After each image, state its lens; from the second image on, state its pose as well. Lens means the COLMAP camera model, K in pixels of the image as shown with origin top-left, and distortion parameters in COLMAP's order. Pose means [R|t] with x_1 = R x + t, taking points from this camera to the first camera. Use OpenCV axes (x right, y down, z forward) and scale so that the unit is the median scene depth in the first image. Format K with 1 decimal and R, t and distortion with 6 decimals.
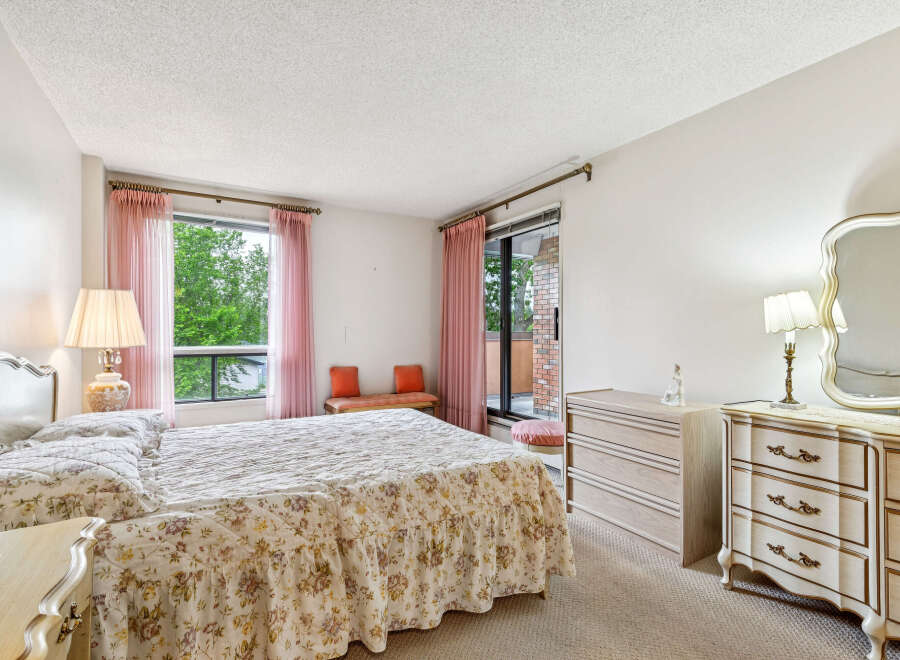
lens RADIAL K [[447.5, 0, 453.7], [0, 447.5, 334.0], [0, 0, 1]] dist [0.006956, -0.000475]
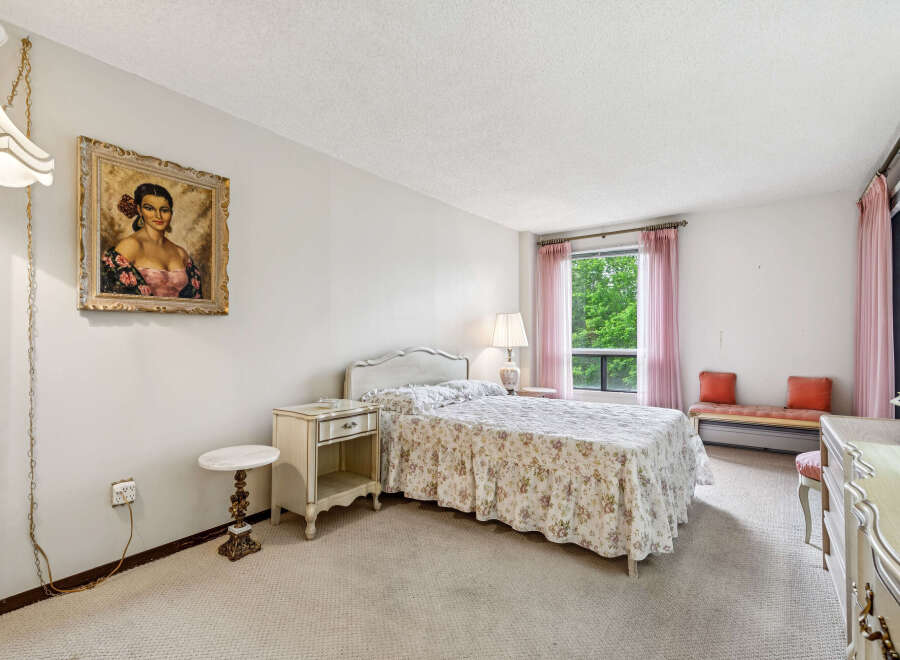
lens RADIAL K [[458.7, 0, 448.0], [0, 458.7, 329.3], [0, 0, 1]] dist [0.004452, -0.000257]
pose [[0.401081, -0.020761, -0.915807, 1.126129], [0.001450, 0.999756, -0.022028, 0.001096], [0.916041, 0.007507, 0.401014, 0.128471]]
